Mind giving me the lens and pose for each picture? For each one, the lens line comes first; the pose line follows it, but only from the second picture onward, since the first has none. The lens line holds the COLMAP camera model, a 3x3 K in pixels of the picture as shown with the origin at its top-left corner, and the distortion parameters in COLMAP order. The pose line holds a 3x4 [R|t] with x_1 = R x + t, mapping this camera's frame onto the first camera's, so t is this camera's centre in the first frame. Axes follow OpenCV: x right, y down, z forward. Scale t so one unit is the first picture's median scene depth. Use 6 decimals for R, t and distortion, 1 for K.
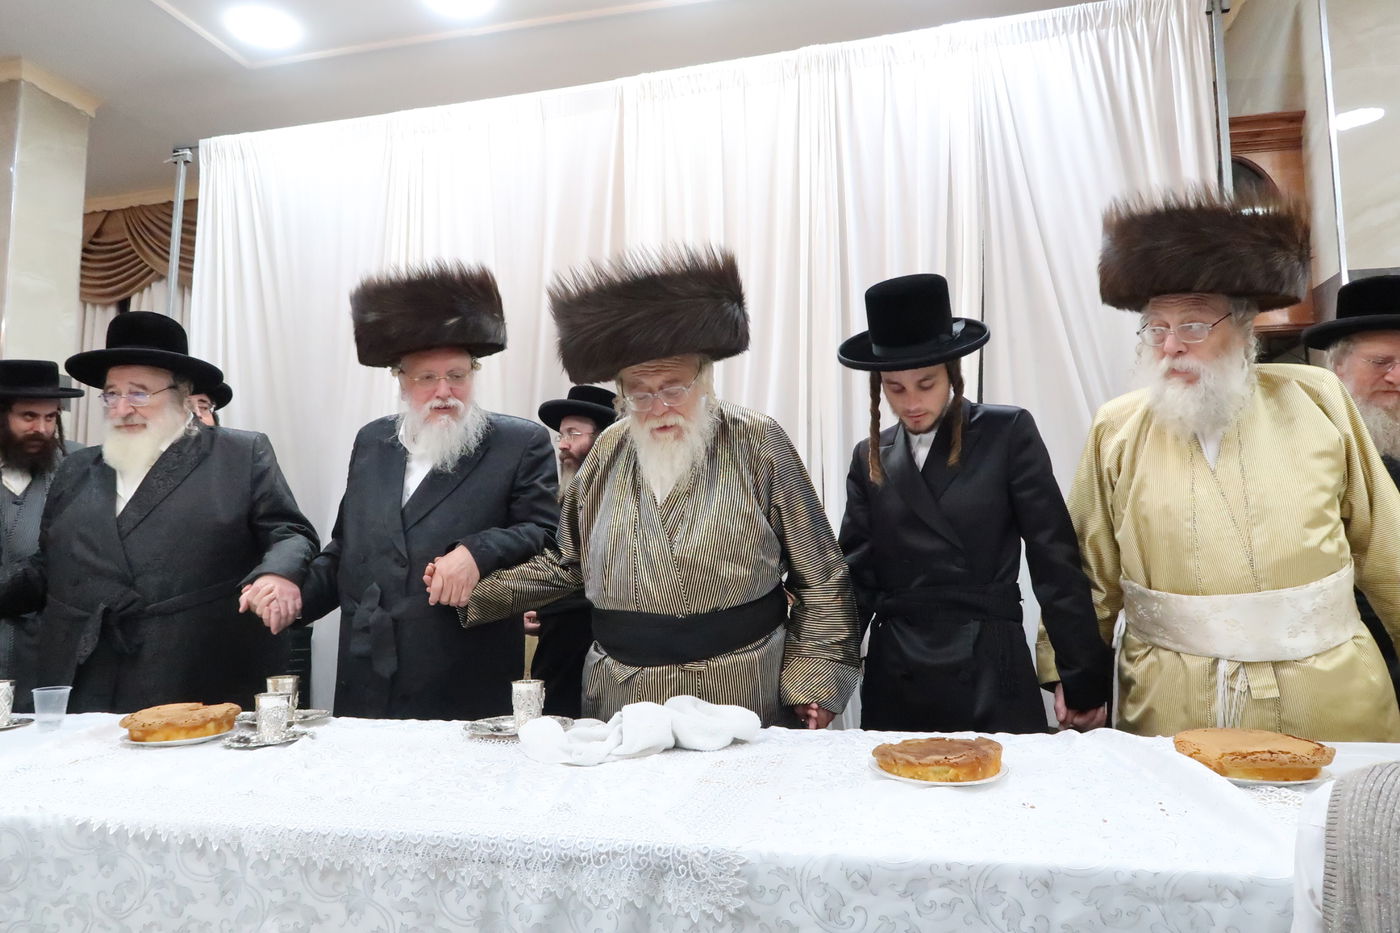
lens RADIAL K [[983.9, 0, 700.0], [0, 983.9, 466.5], [0, 0, 1]] dist [-0.030409, 0.005704]
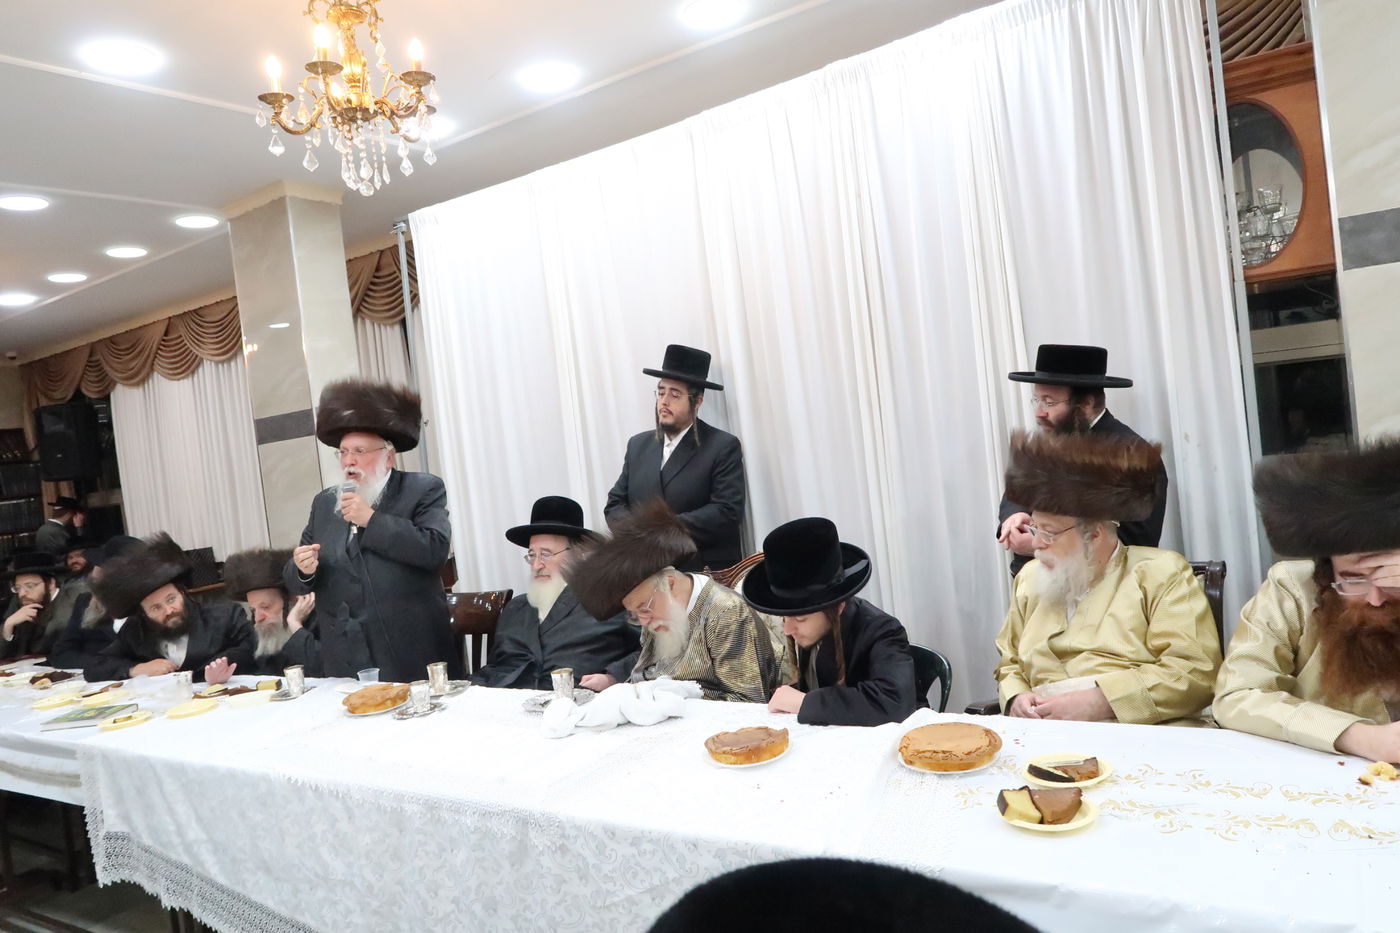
lens RADIAL K [[983.9, 0, 700.0], [0, 983.9, 466.5], [0, 0, 1]] dist [-0.030409, 0.005704]
pose [[0.933762, -0.084721, -0.347722, 0.590341], [0.134946, 0.983211, 0.122823, -0.253381], [0.331478, -0.161612, 0.929518, -0.284687]]
